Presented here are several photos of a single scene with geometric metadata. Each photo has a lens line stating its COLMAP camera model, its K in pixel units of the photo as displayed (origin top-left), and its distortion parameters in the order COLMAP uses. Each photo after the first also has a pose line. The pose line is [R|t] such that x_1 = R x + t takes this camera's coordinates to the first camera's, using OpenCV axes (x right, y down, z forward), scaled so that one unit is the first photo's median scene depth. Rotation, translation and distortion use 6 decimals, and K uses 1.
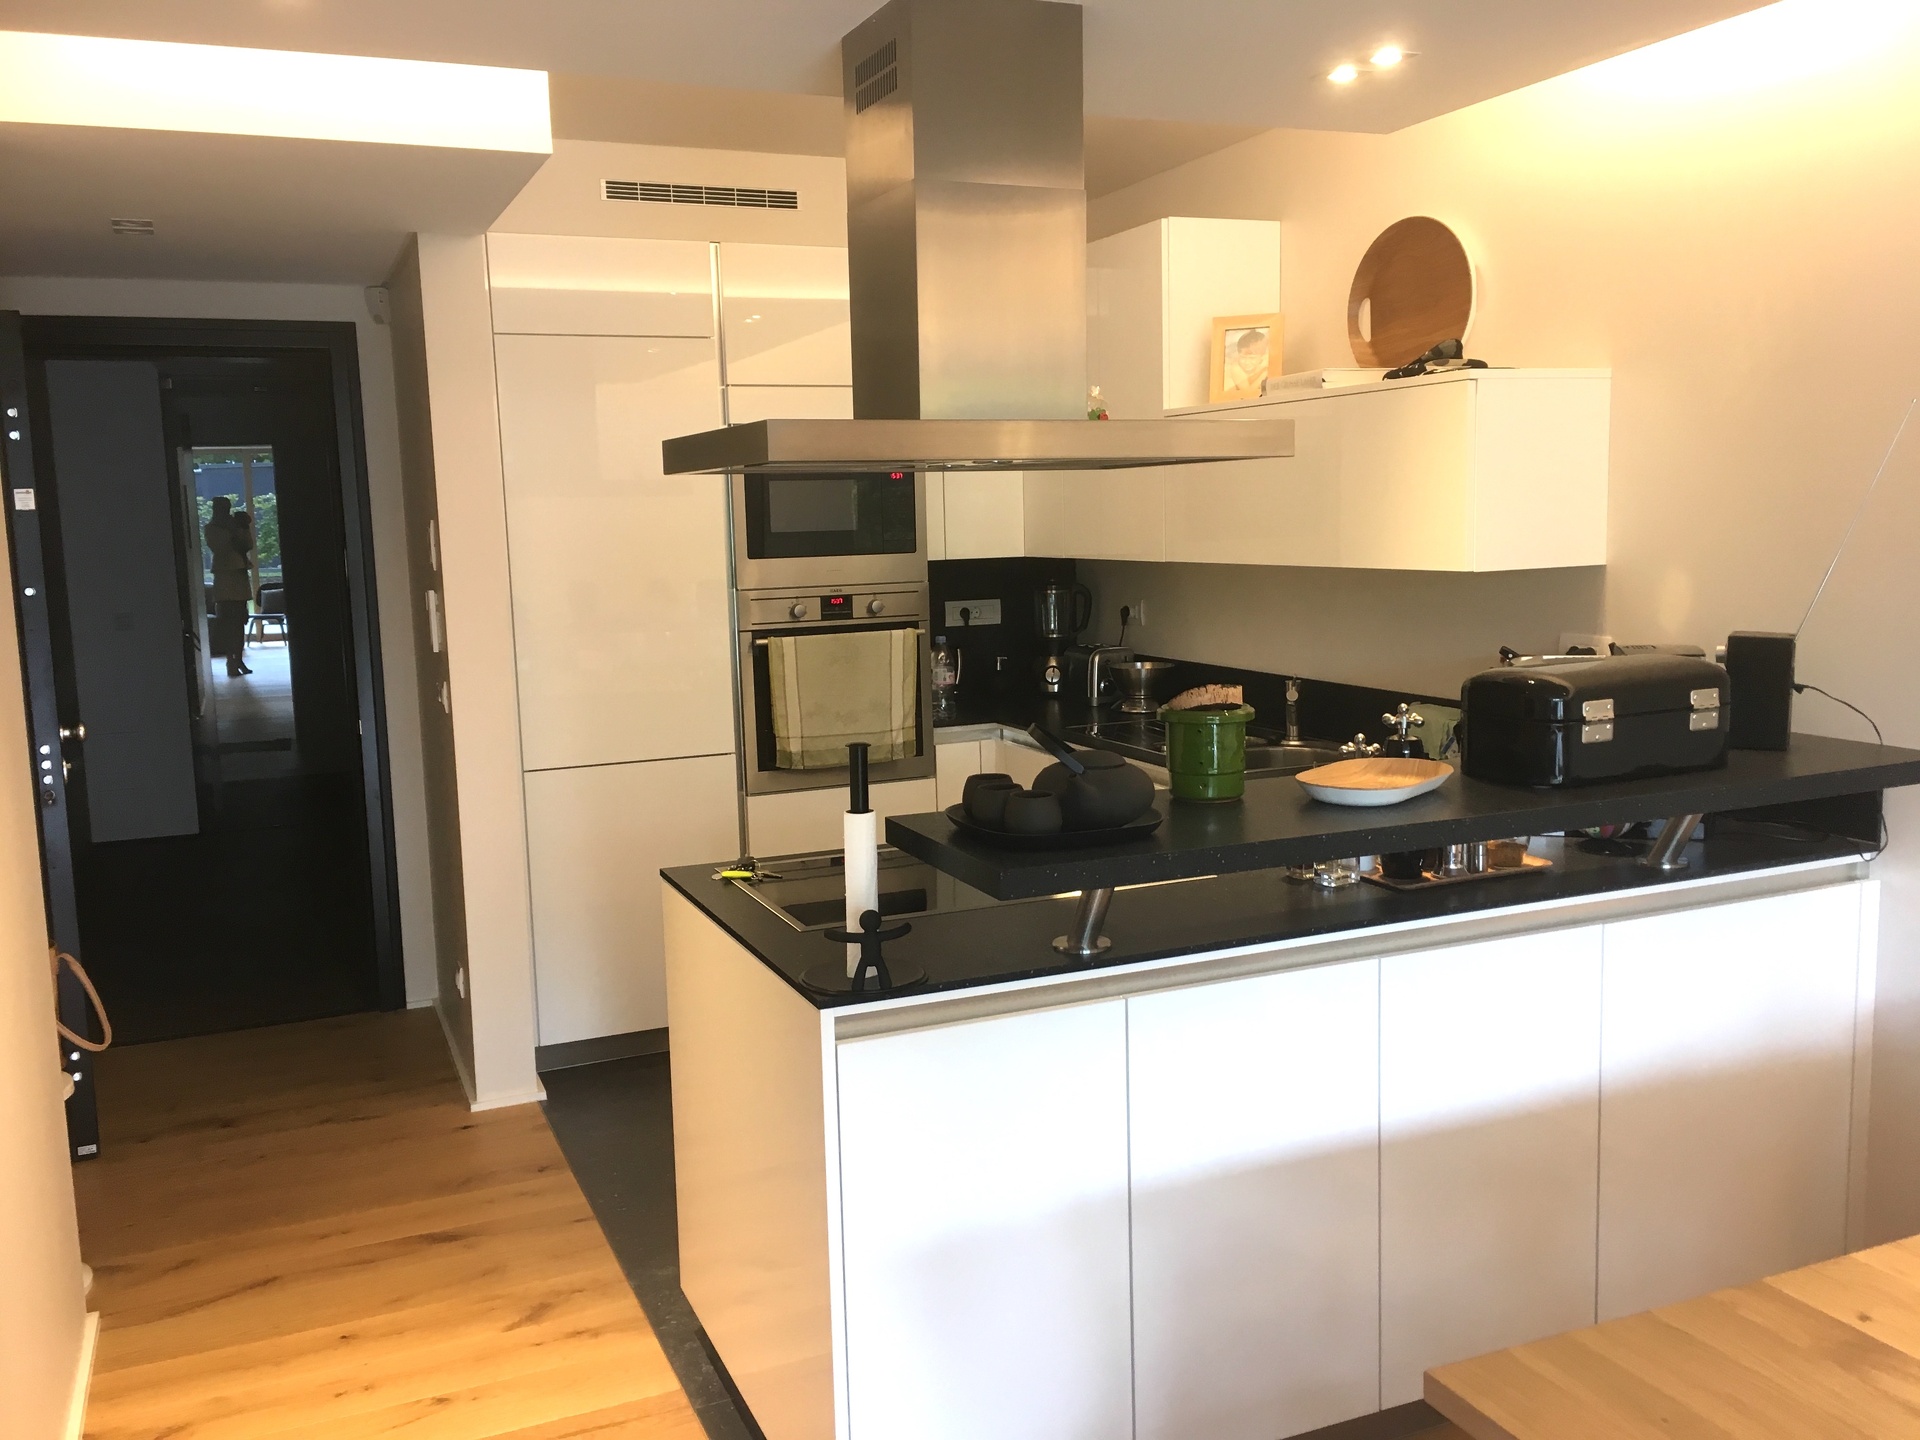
lens RADIAL K [[1648.7, 0, 948.5], [0, 1648.7, 728.3], [0, 0, 1]] dist [0.016770, -0.016093]
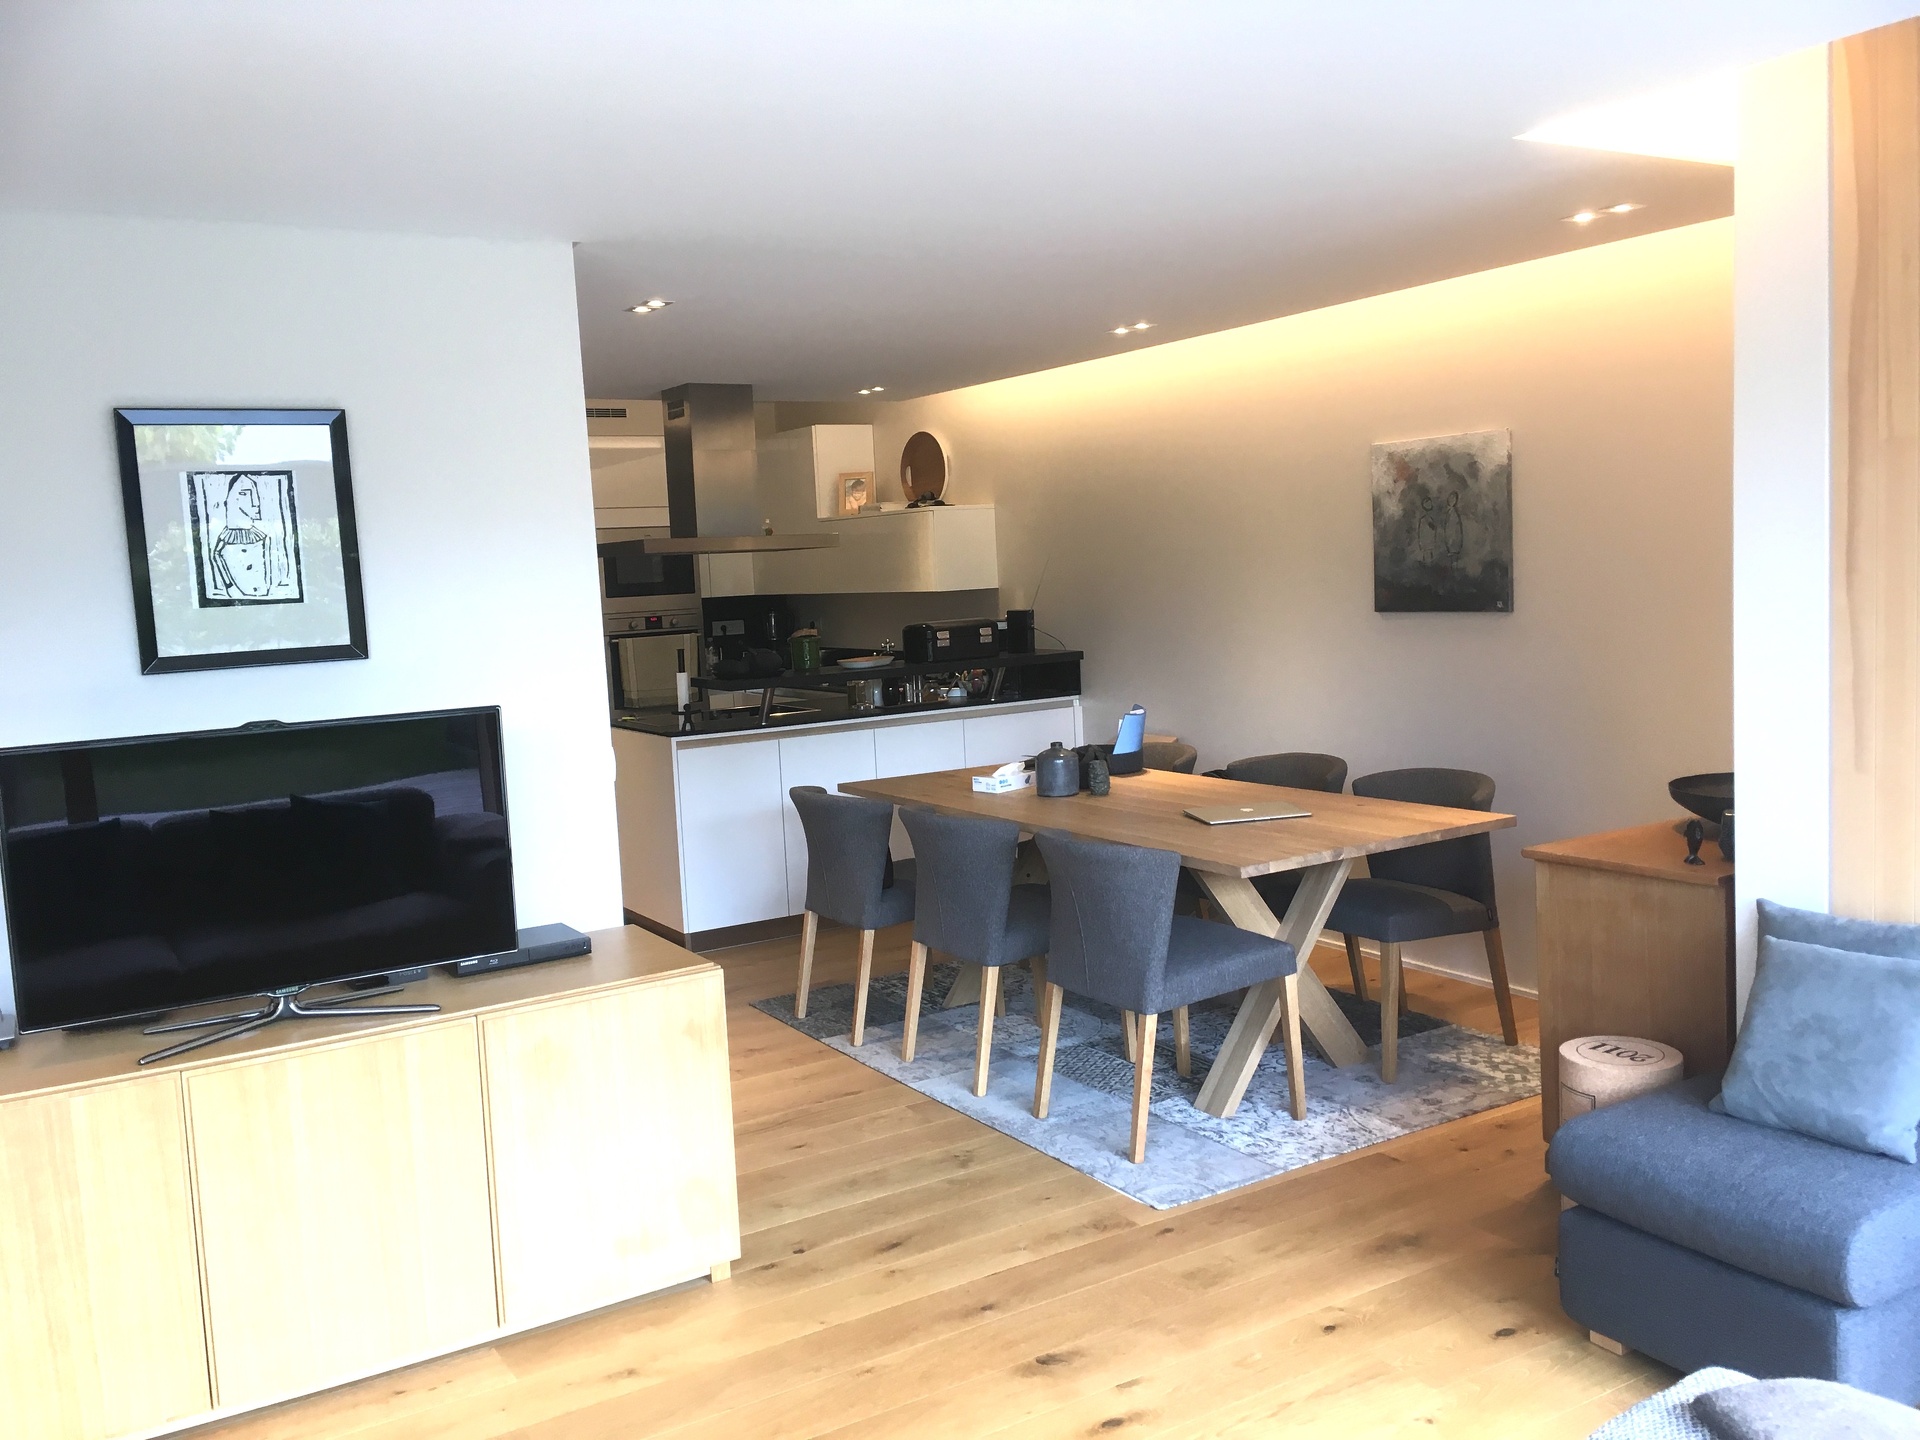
lens RADIAL K [[1648.7, 0, 974.6], [0, 1648.7, 718.1], [0, 0, 1]] dist [0.016770, -0.016093]
pose [[0.988068, -0.034626, 0.150079, 0.009250], [0.040918, 0.998400, -0.039038, 0.140443], [-0.148487, 0.044713, 0.987903, -1.035653]]
